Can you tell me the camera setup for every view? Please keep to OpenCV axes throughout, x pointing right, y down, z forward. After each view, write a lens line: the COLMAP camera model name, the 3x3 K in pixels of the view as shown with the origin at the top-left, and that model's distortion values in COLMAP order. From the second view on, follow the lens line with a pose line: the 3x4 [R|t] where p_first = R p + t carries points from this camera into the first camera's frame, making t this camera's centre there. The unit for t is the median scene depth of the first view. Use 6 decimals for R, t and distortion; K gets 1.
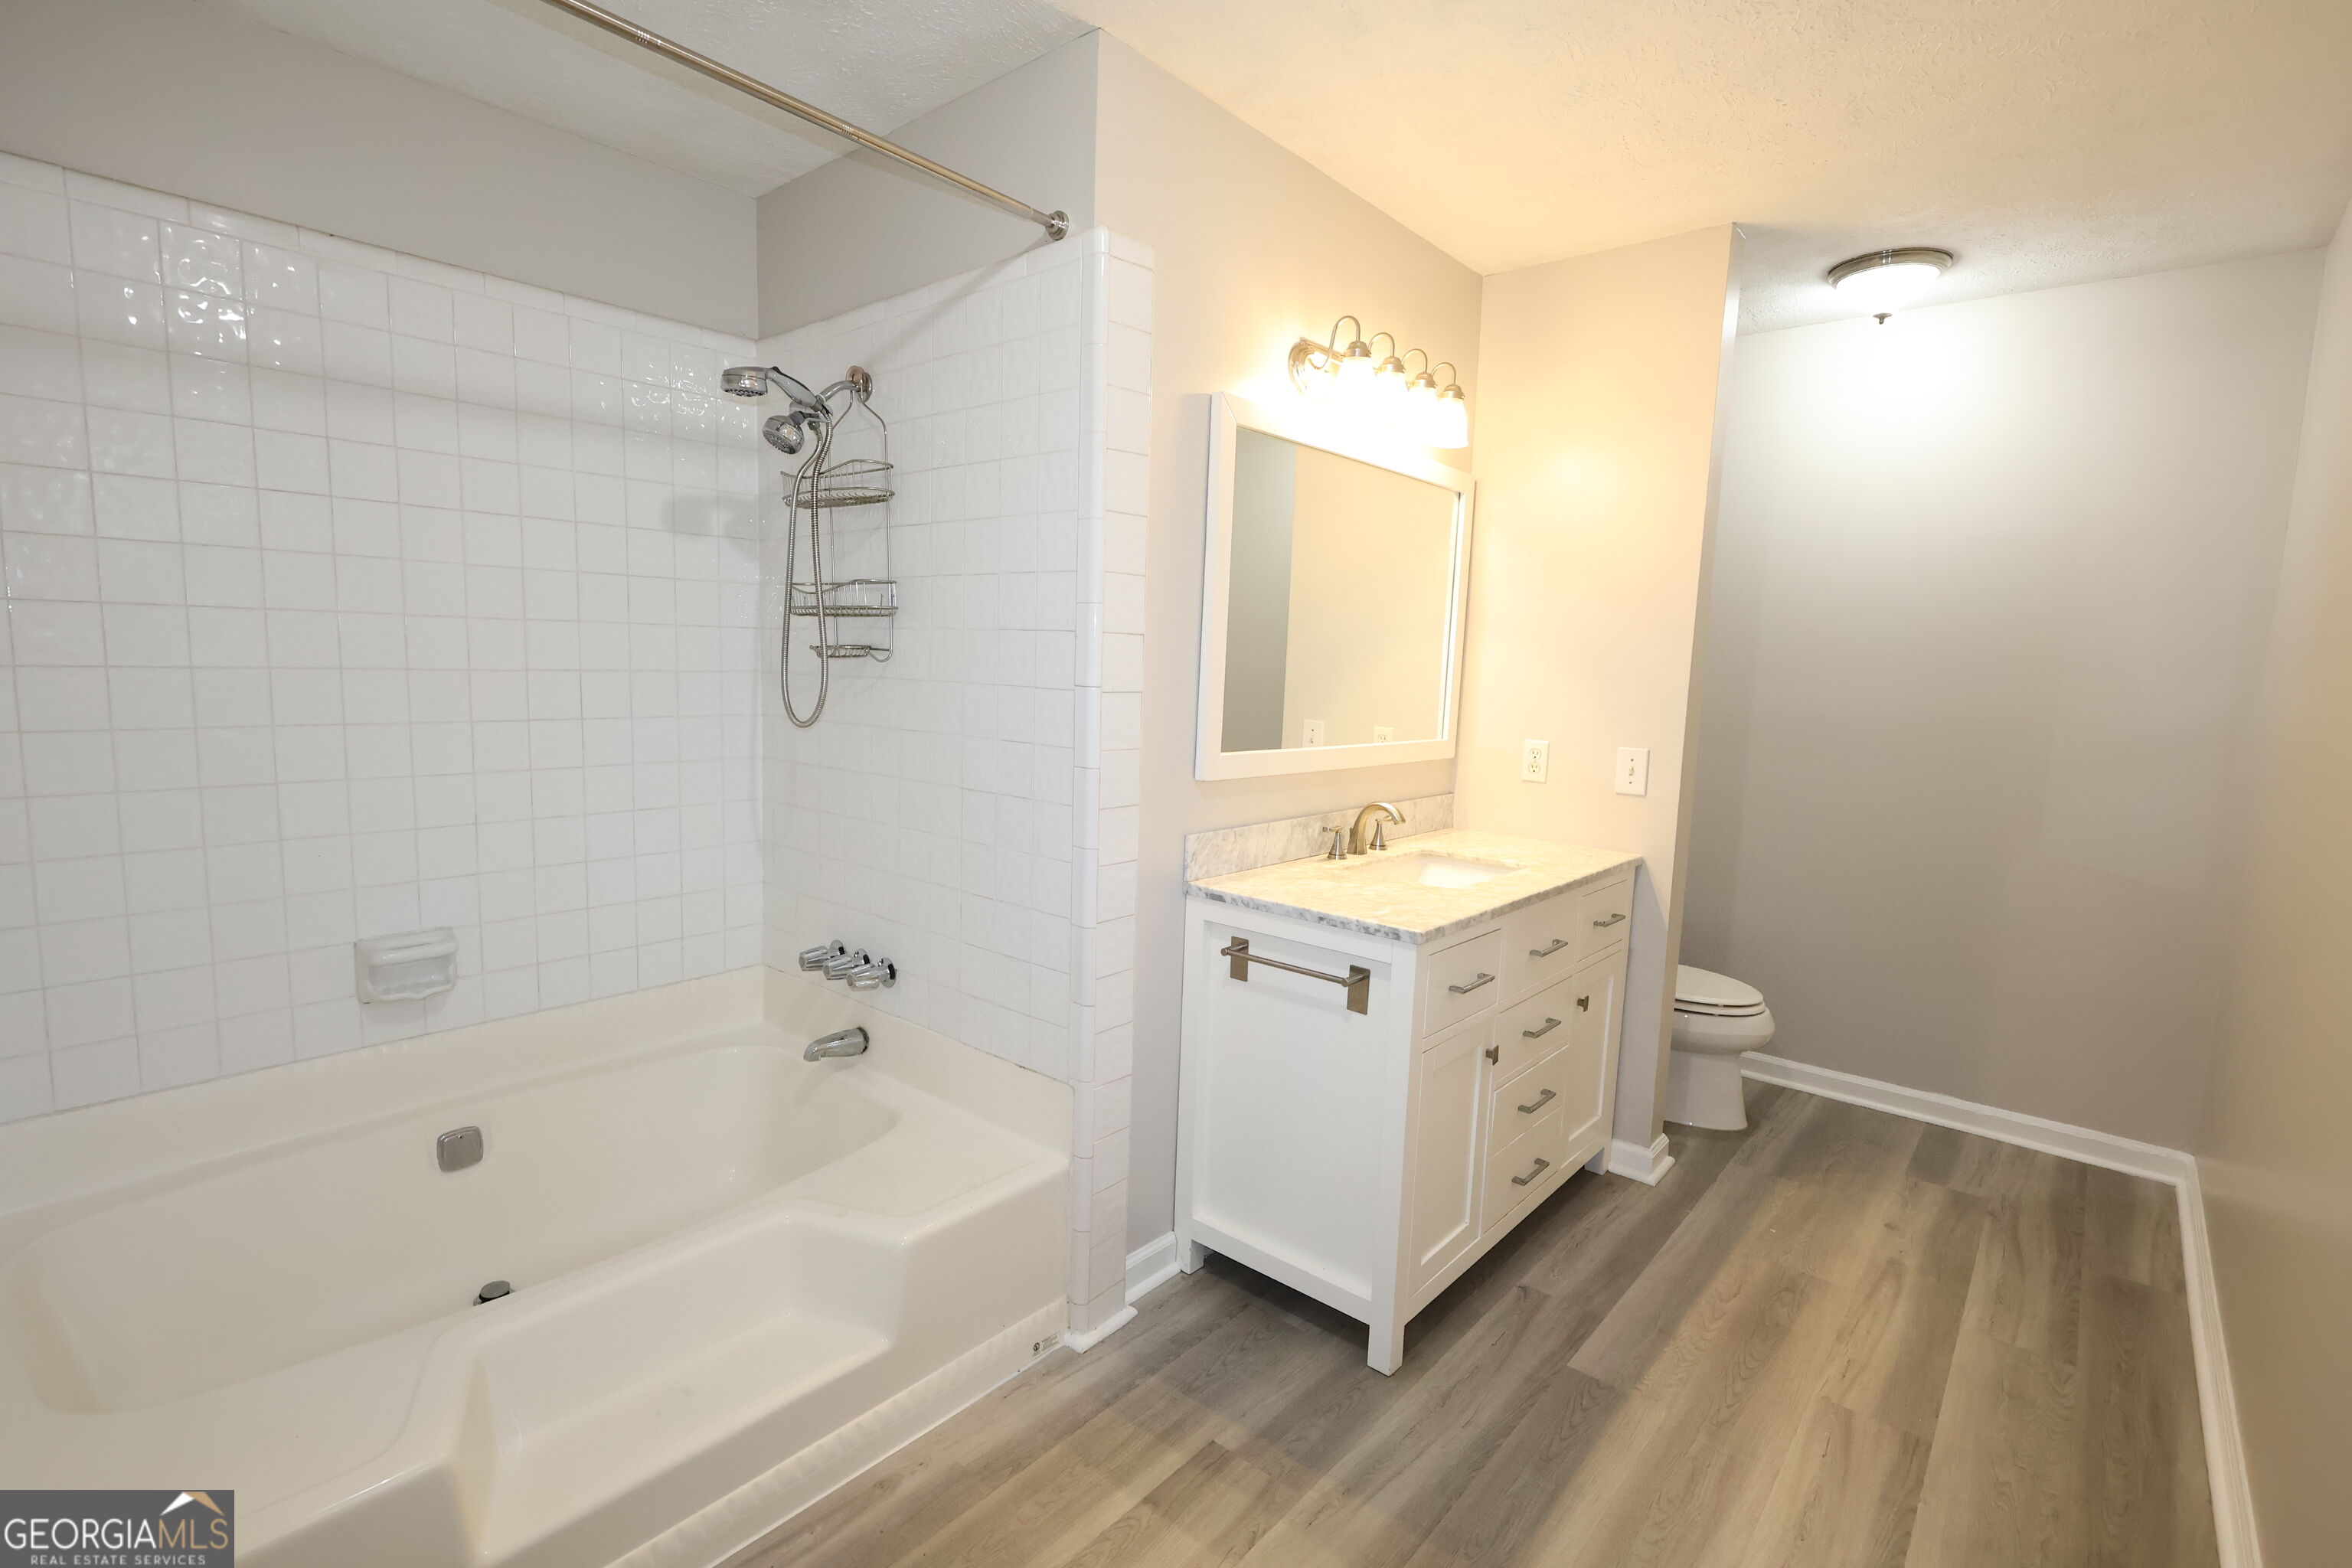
lens RADIAL K [[1088.8, 0, 1170.9], [0, 1088.8, 780.9], [0, 0, 1]] dist [-0.000372, 0.001990]
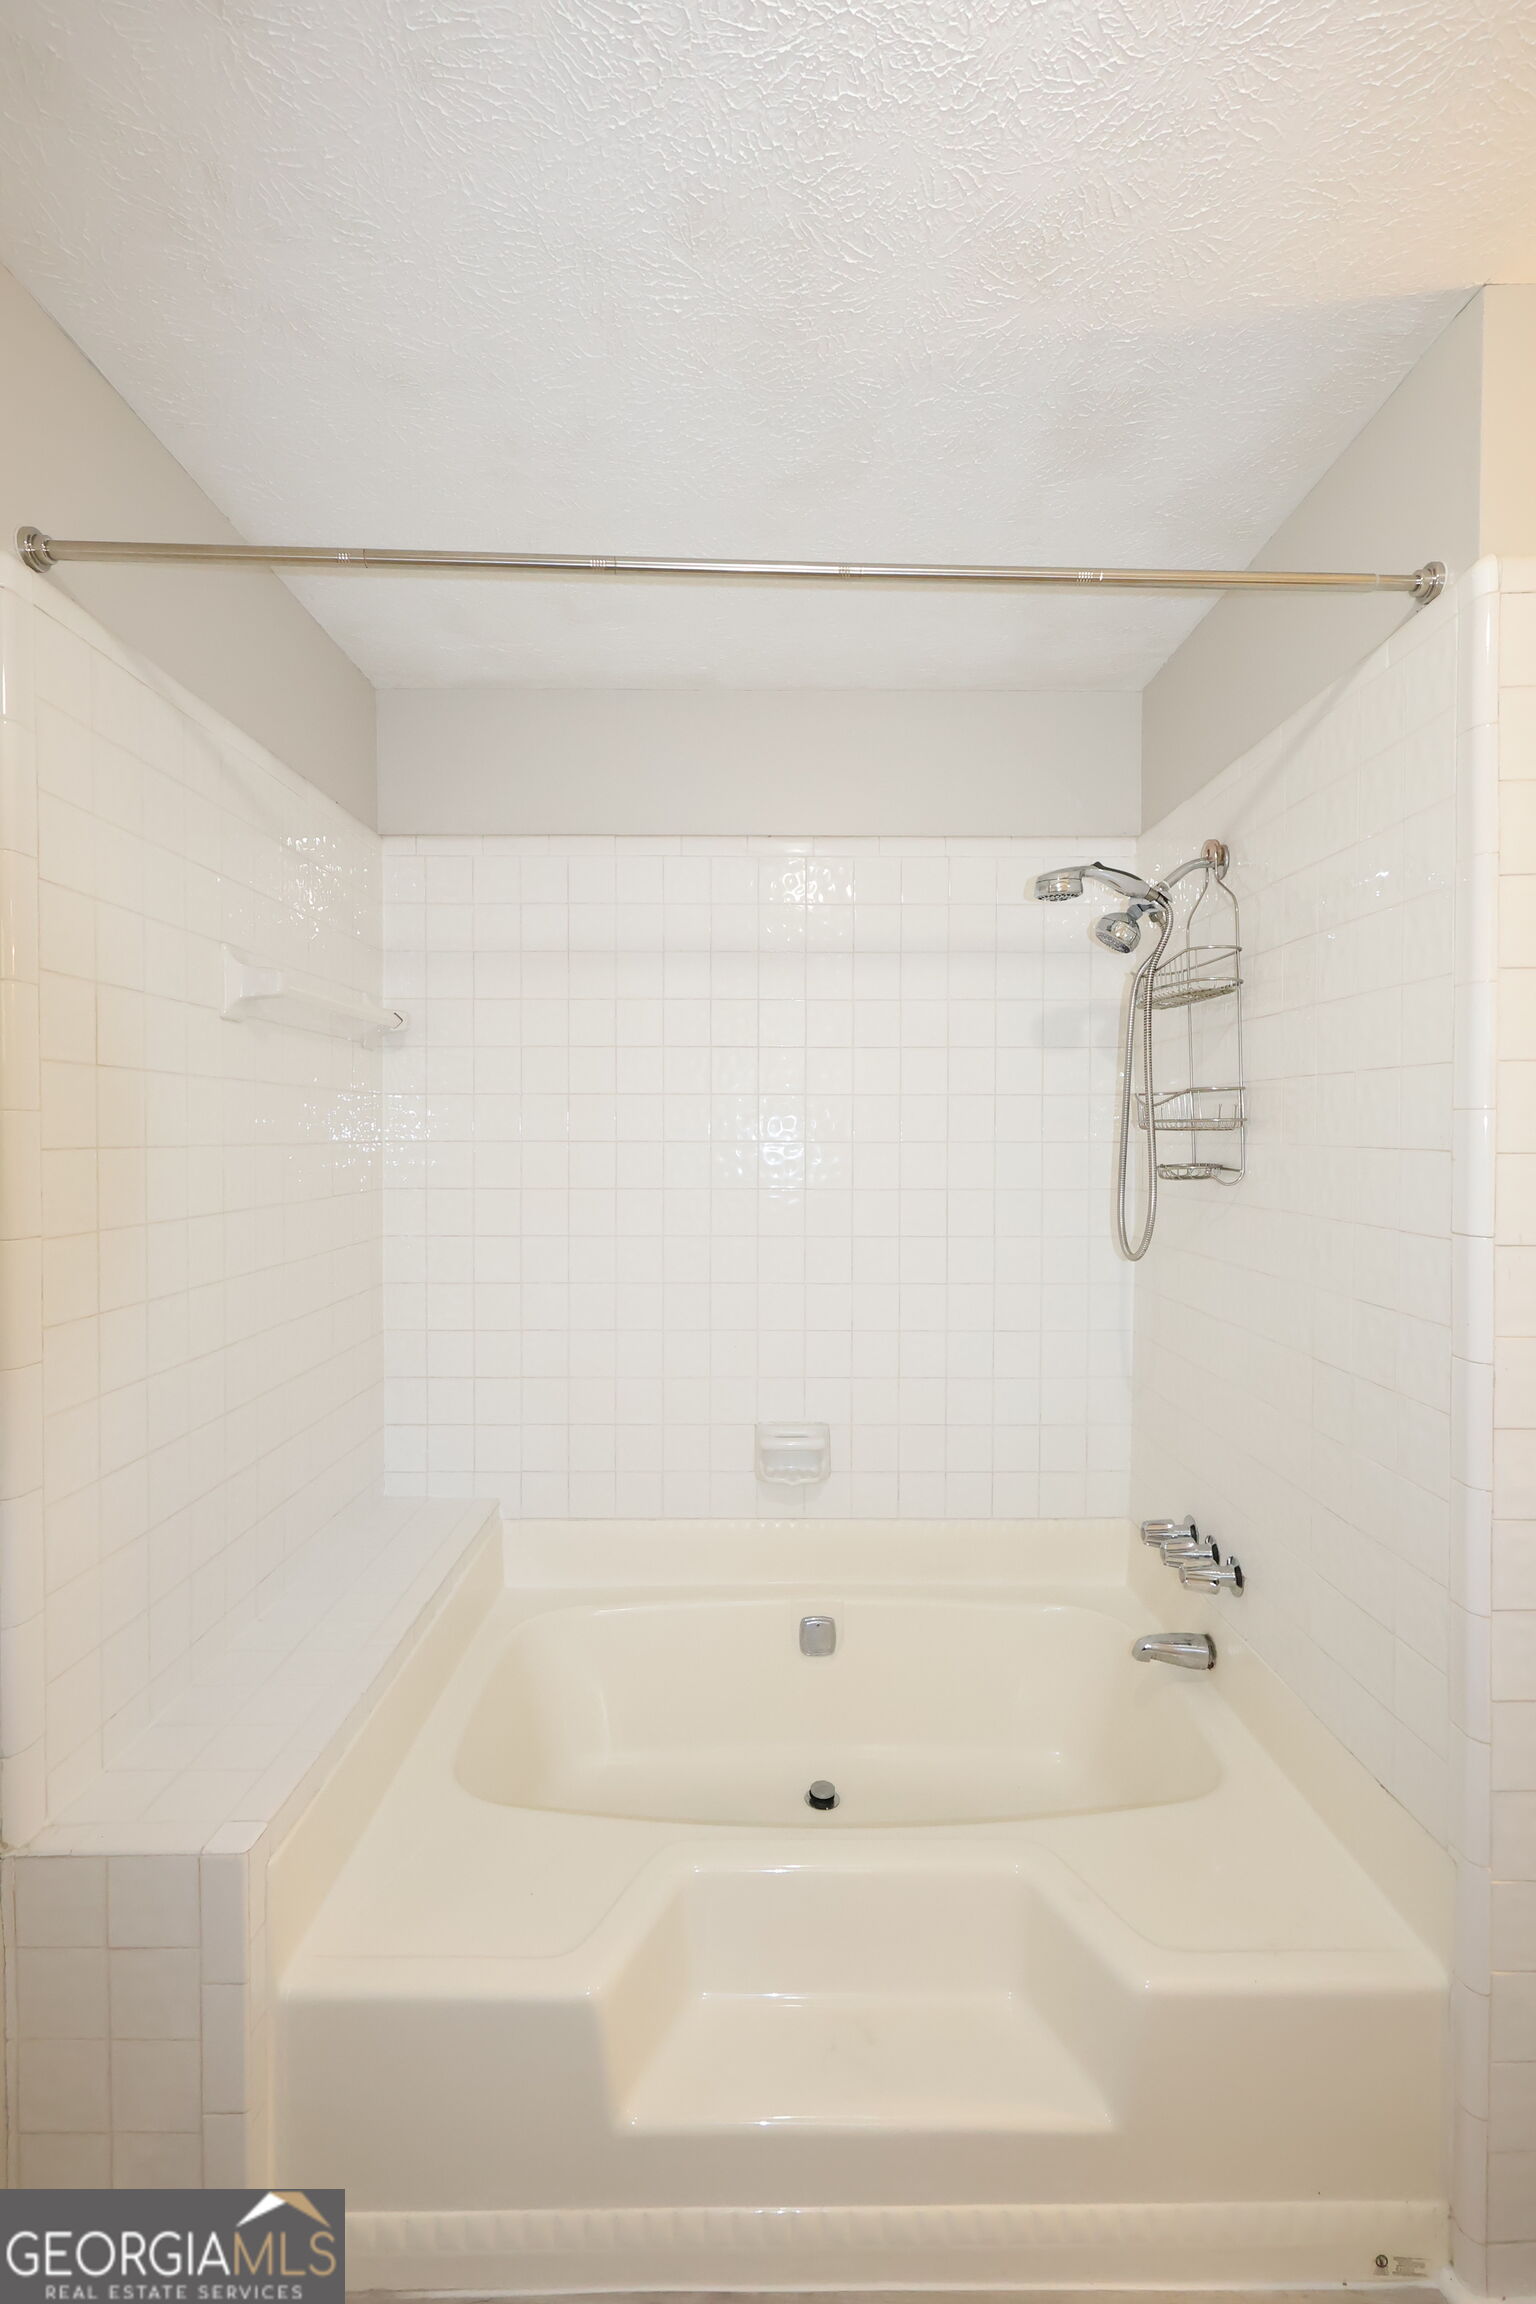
lens RADIAL K [[1066.5, 0, 775.7], [0, 1066.5, 1148.7], [0, 0, 1]] dist [-0.000372, 0.001990]
pose [[0.664904, -0.014512, -0.746788, 0.111433], [-0.071544, 0.993977, -0.083015, -0.049279], [0.743494, 0.108625, 0.659861, 0.233210]]
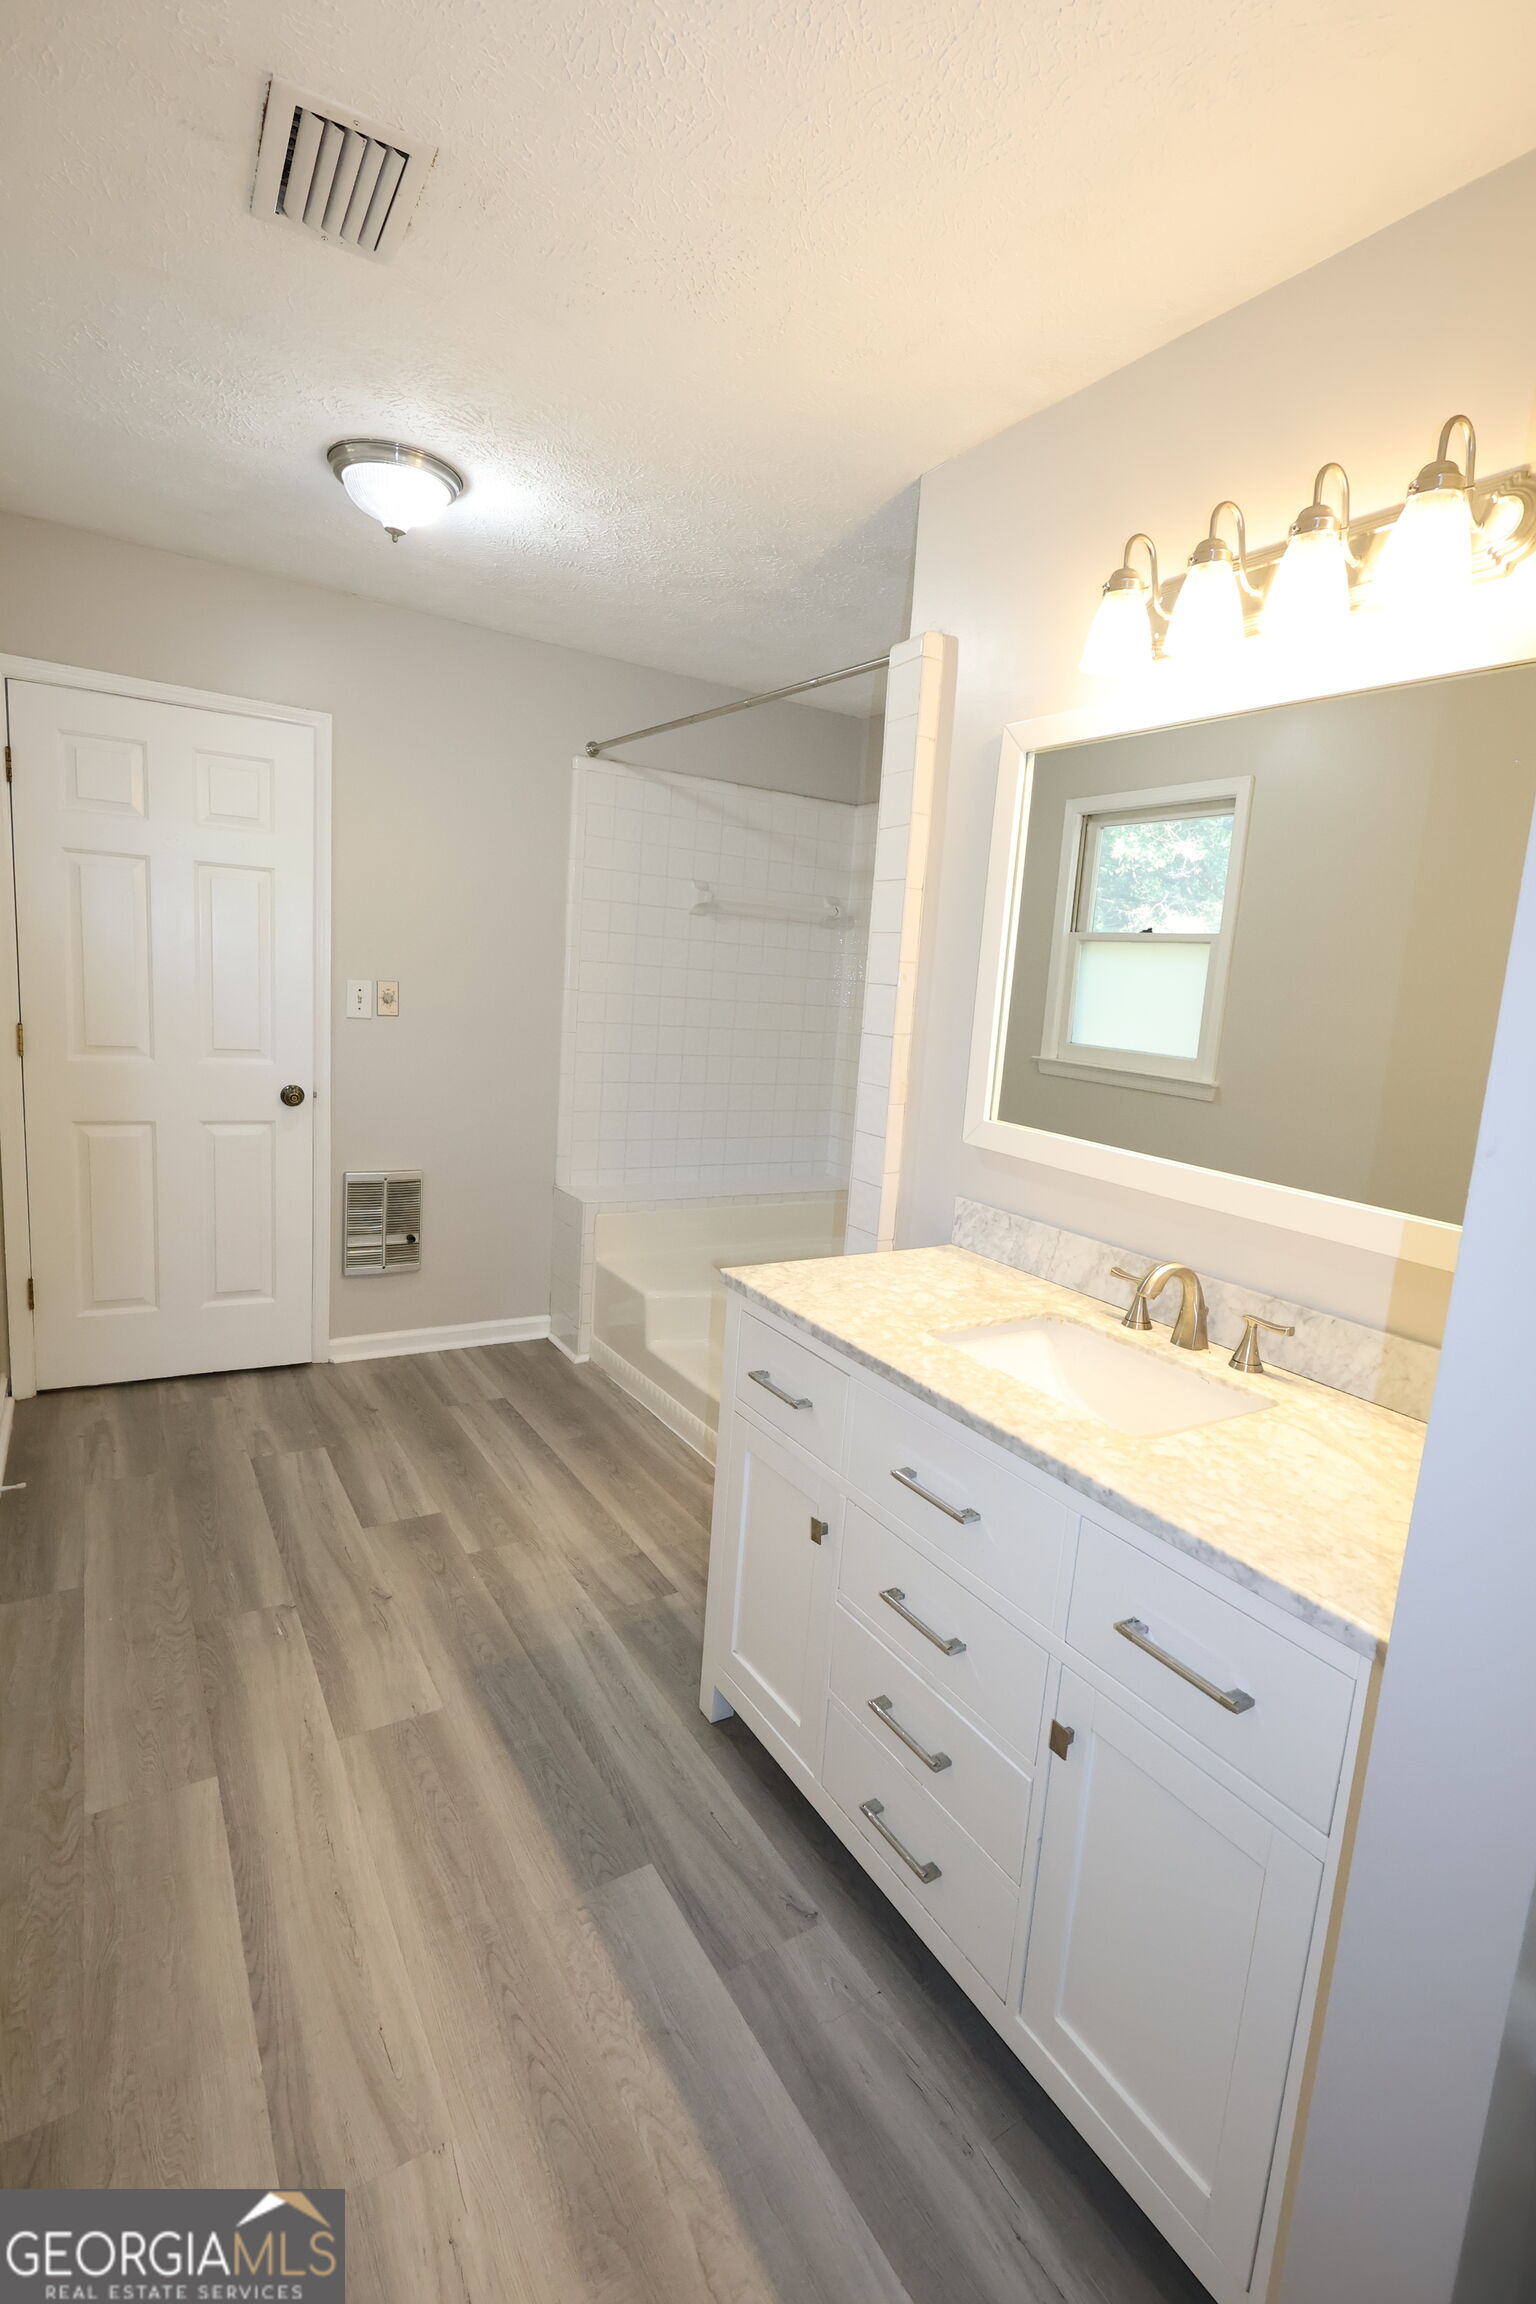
lens RADIAL K [[1066.5, 0, 771.6], [0, 1066.5, 1146.9], [0, 0, 1]] dist [-0.000372, 0.001990]
pose [[-0.289180, 0.101024, -0.951929, 0.983276], [-0.190875, 0.968362, 0.160752, -0.116178], [0.938052, 0.228186, -0.260748, 1.107368]]
